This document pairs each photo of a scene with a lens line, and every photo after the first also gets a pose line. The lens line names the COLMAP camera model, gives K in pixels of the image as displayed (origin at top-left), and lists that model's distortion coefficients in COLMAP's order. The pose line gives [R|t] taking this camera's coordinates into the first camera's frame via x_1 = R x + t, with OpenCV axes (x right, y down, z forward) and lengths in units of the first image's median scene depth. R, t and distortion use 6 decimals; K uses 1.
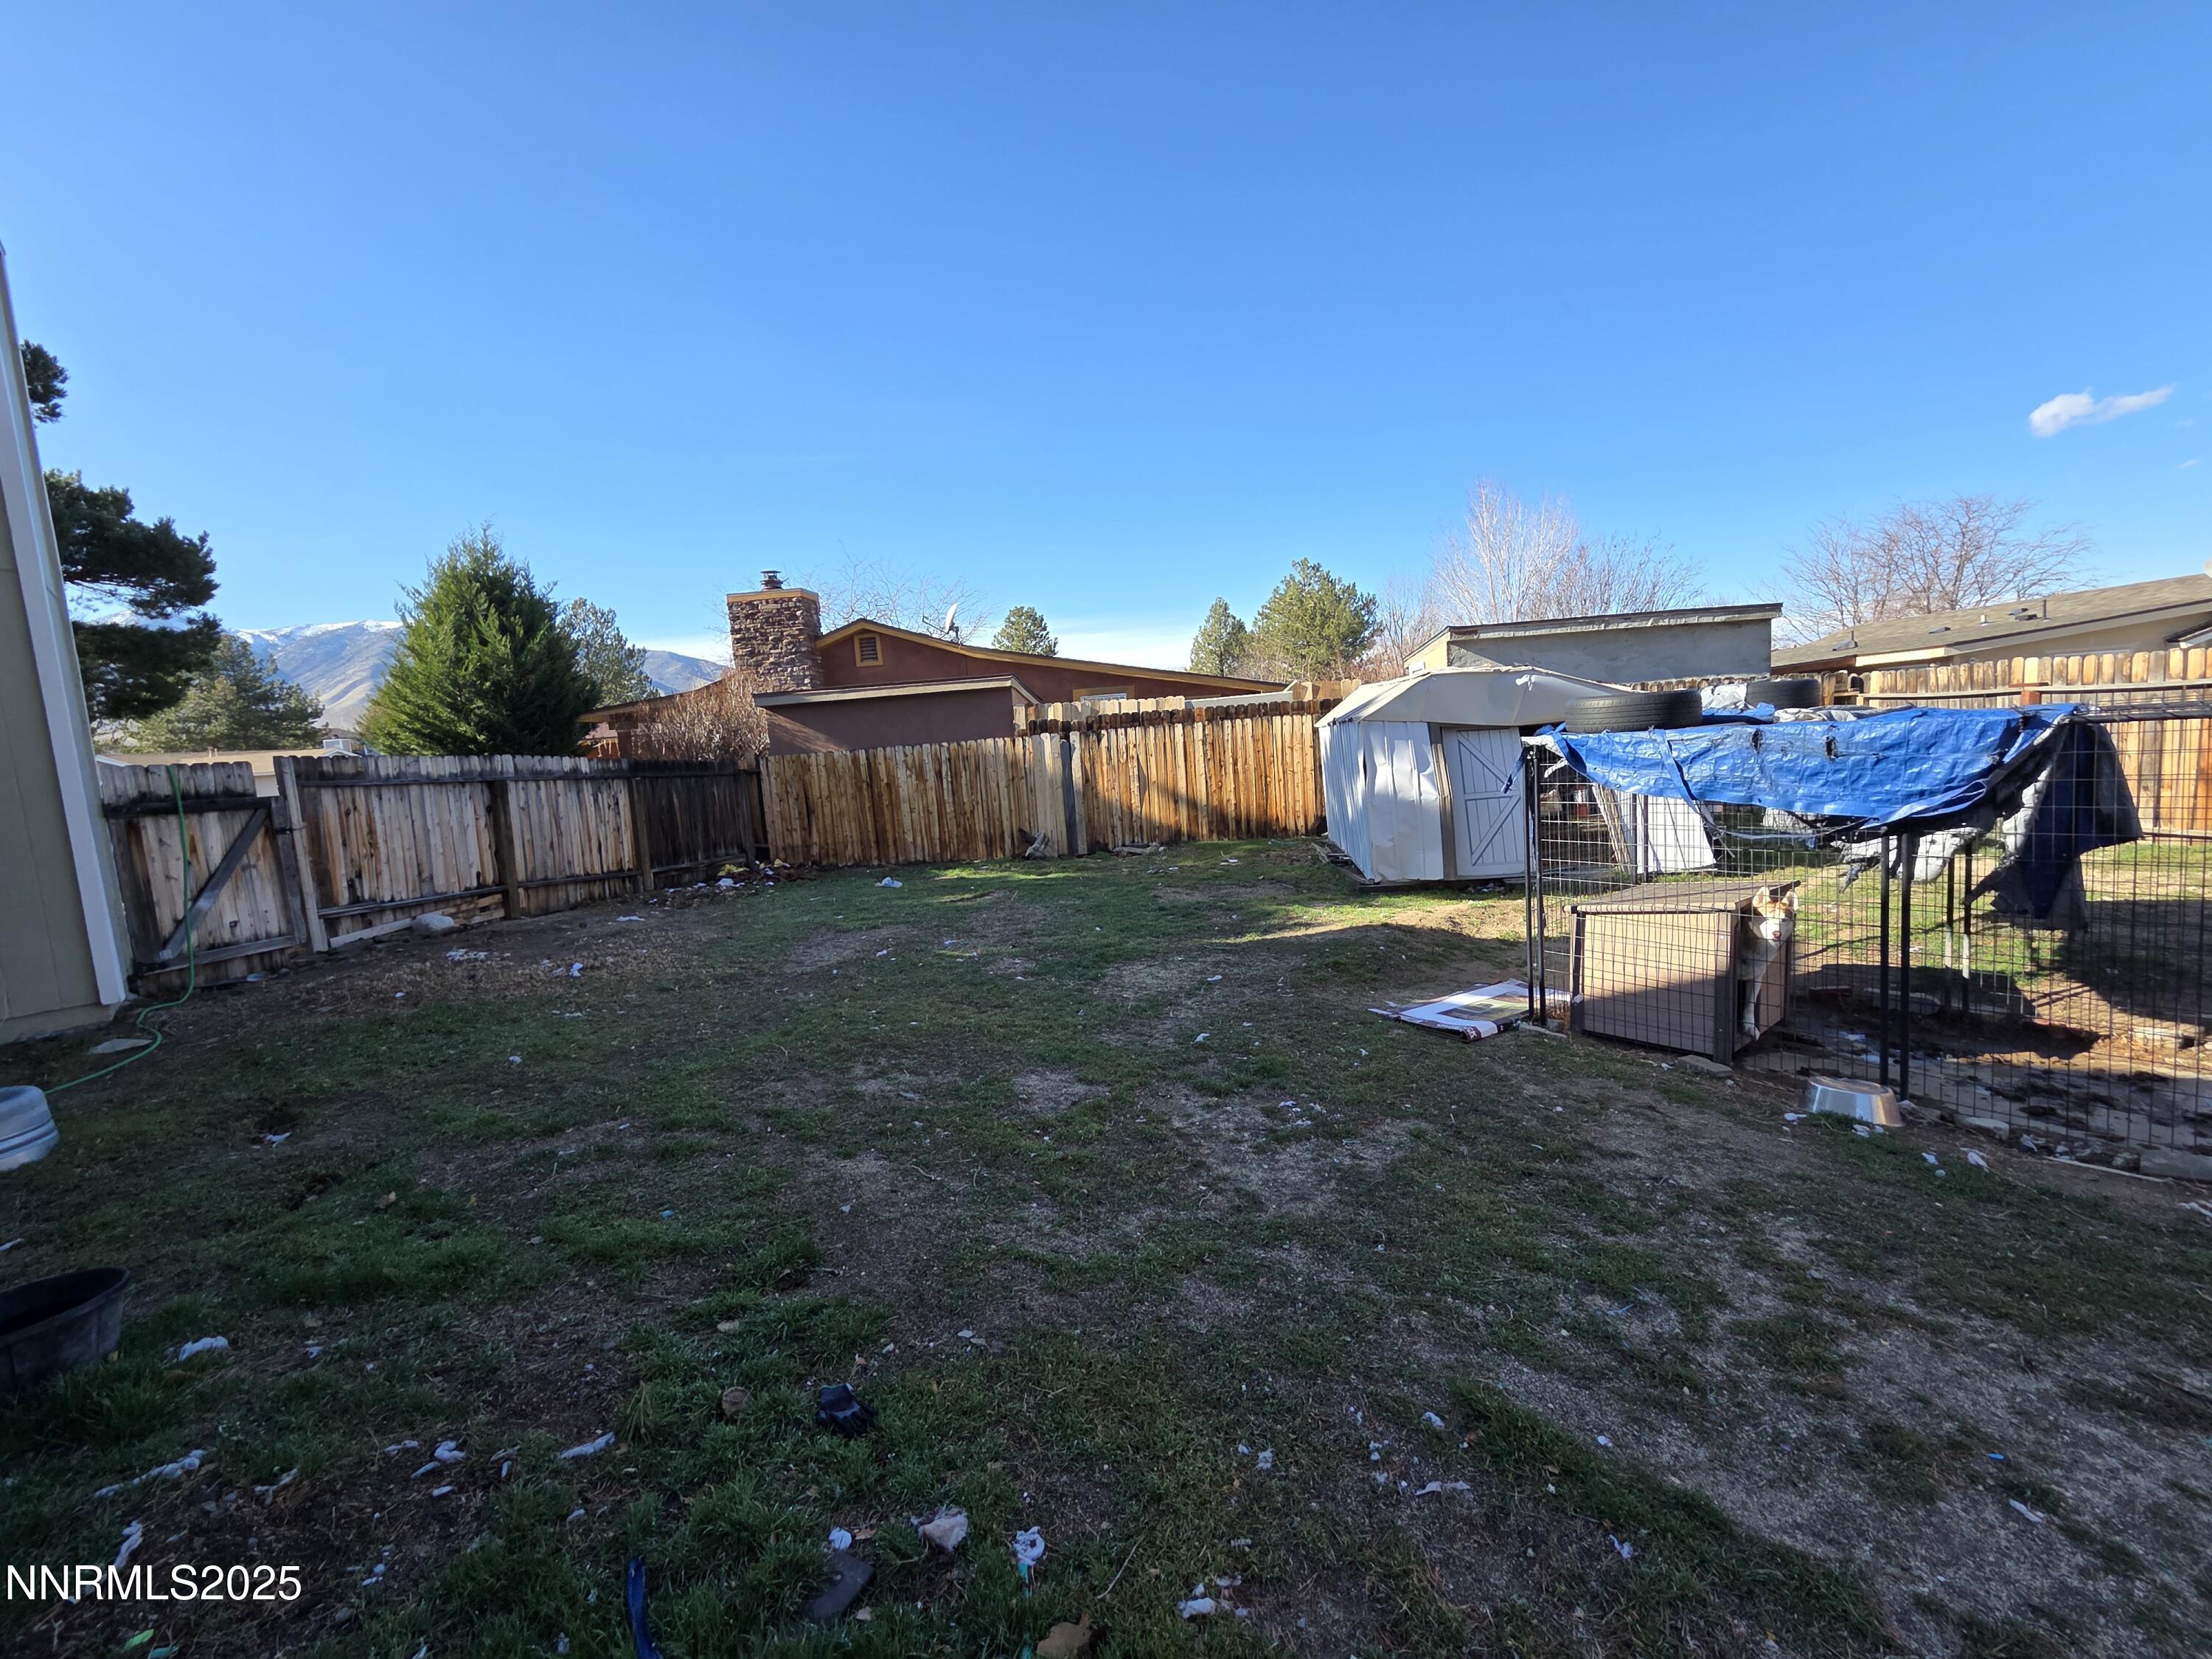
lens RADIAL K [[908.2, 0, 1101.8], [0, 908.2, 830.6], [0, 0, 1]] dist [-0.001309, 0.000244]
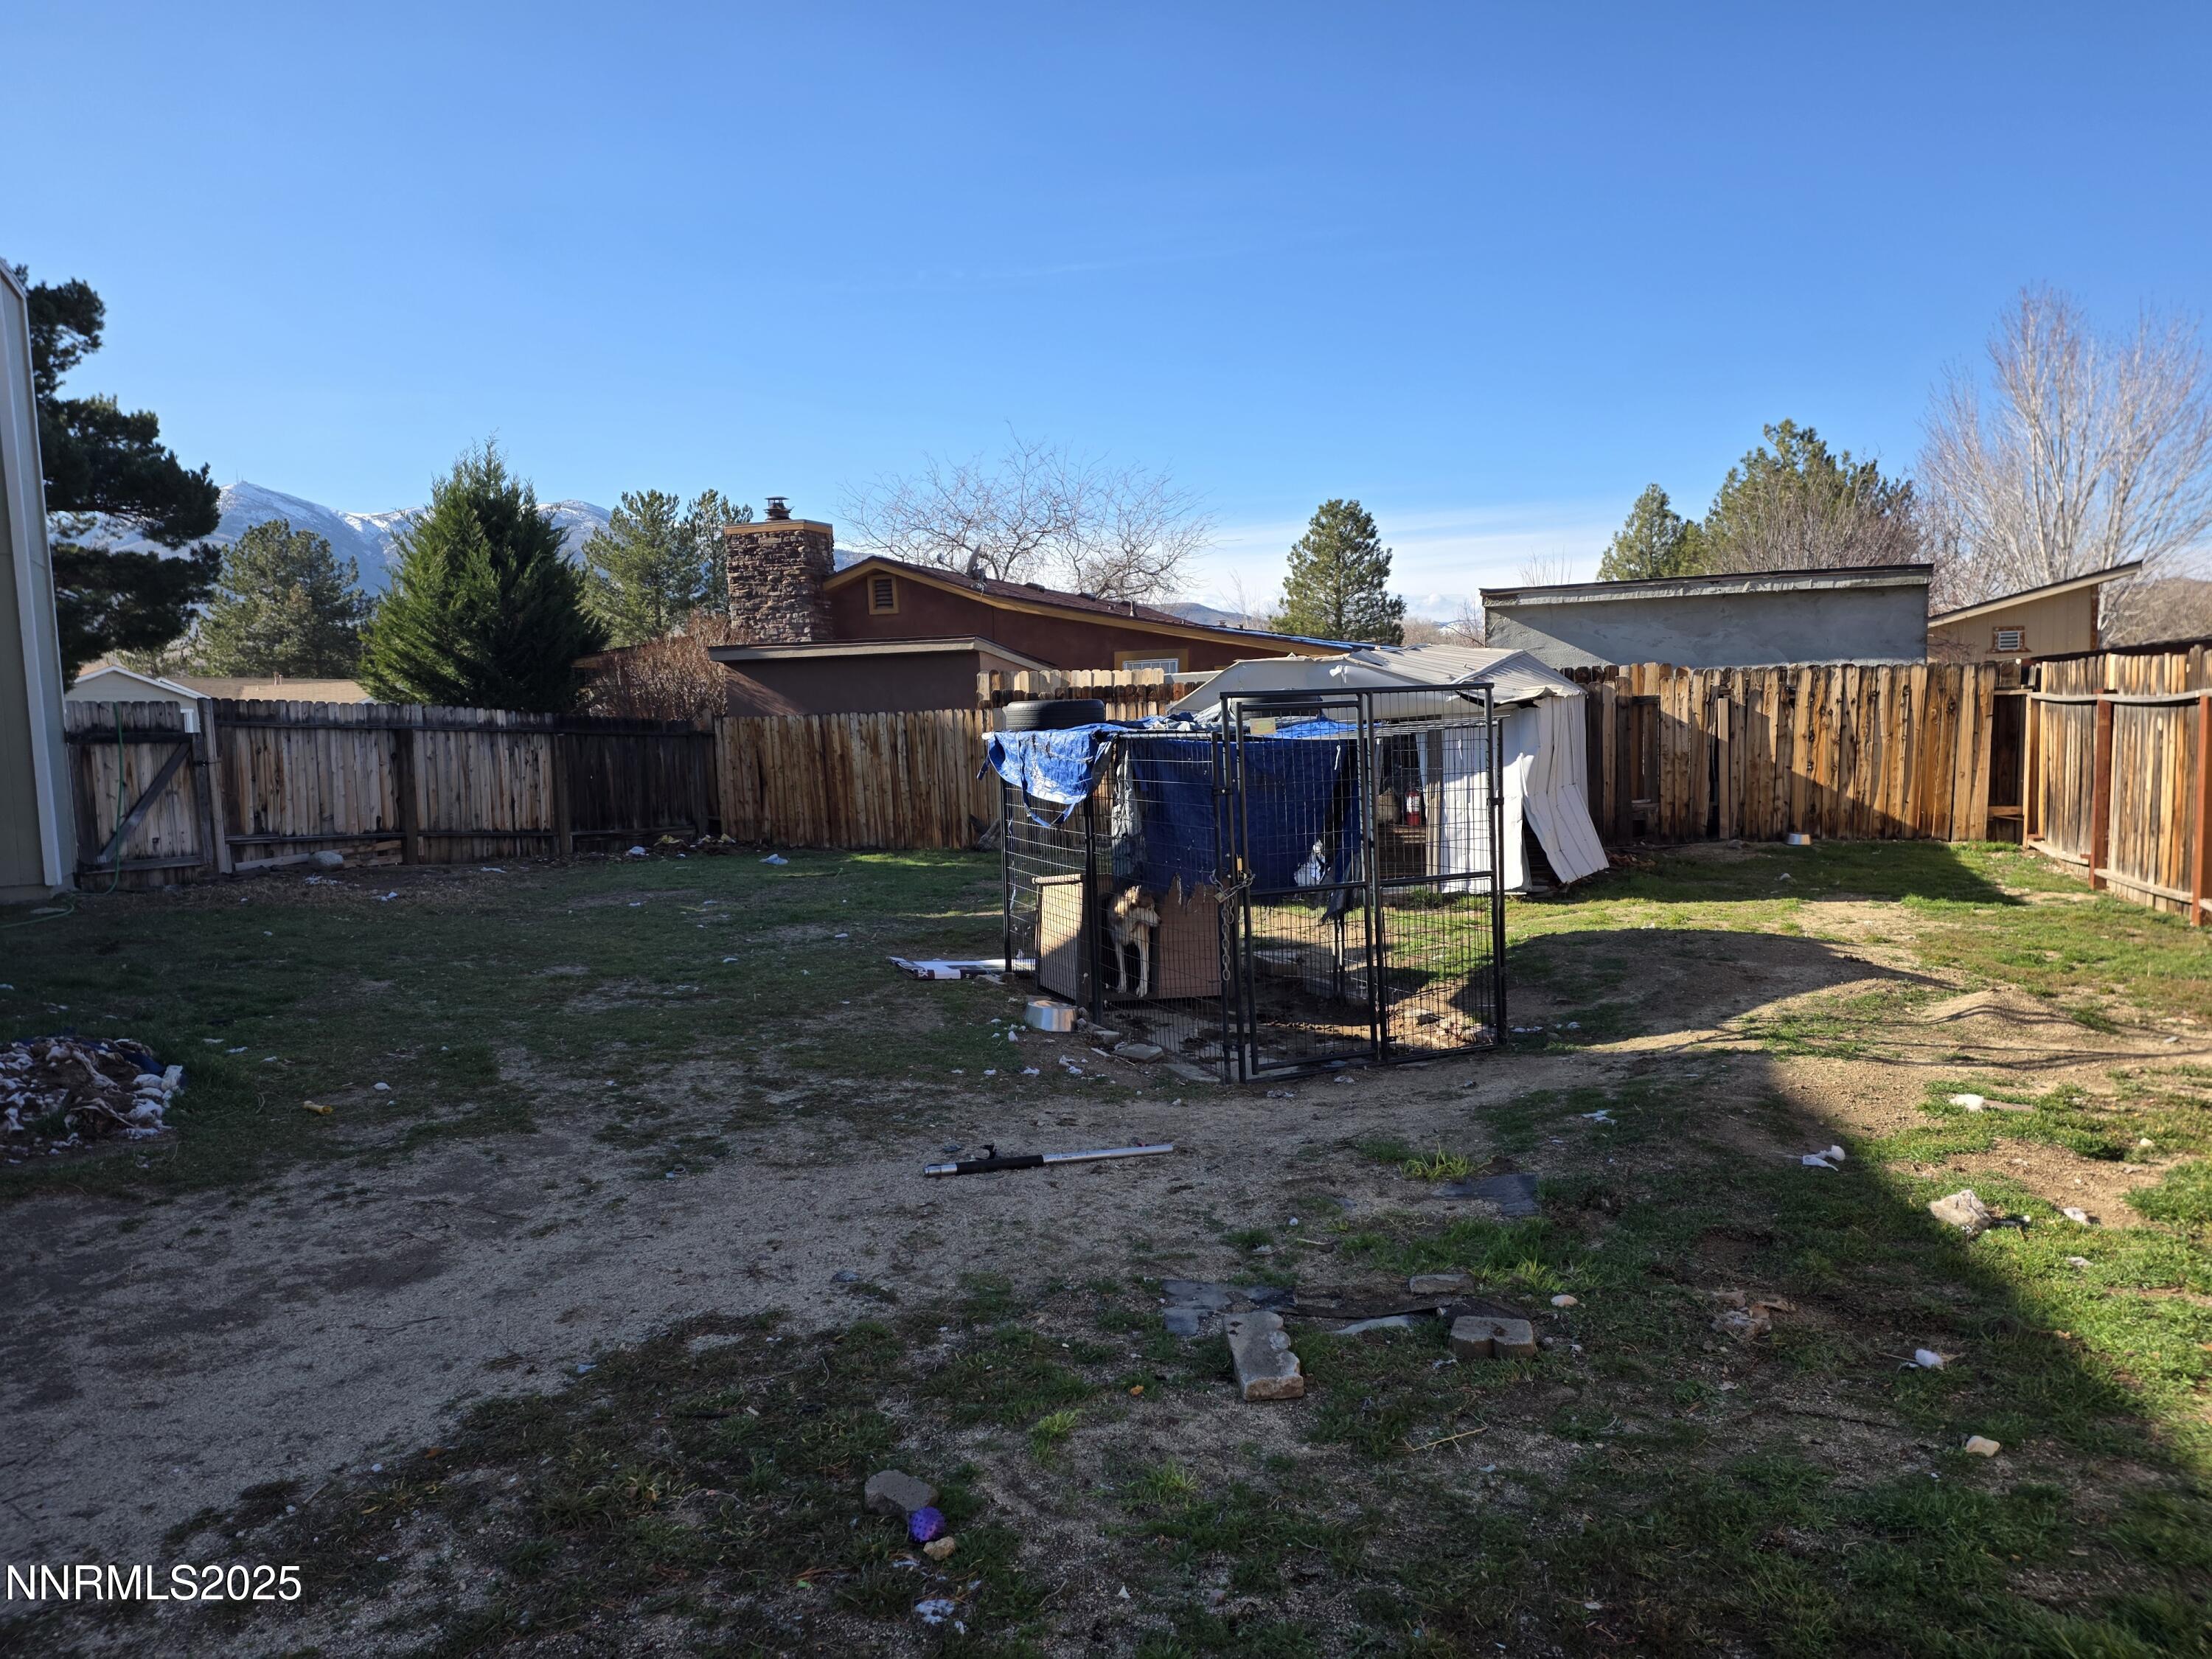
lens RADIAL K [[1440.8, 0, 1114.0], [0, 1440.8, 859.1], [0, 0, 1]] dist [0.106716, -0.098835]
pose [[0.961017, 0.069150, -0.267704, 0.404095], [-0.067074, 0.997605, 0.016904, 0.006725], [0.268232, 0.001711, 0.963353, -0.275347]]
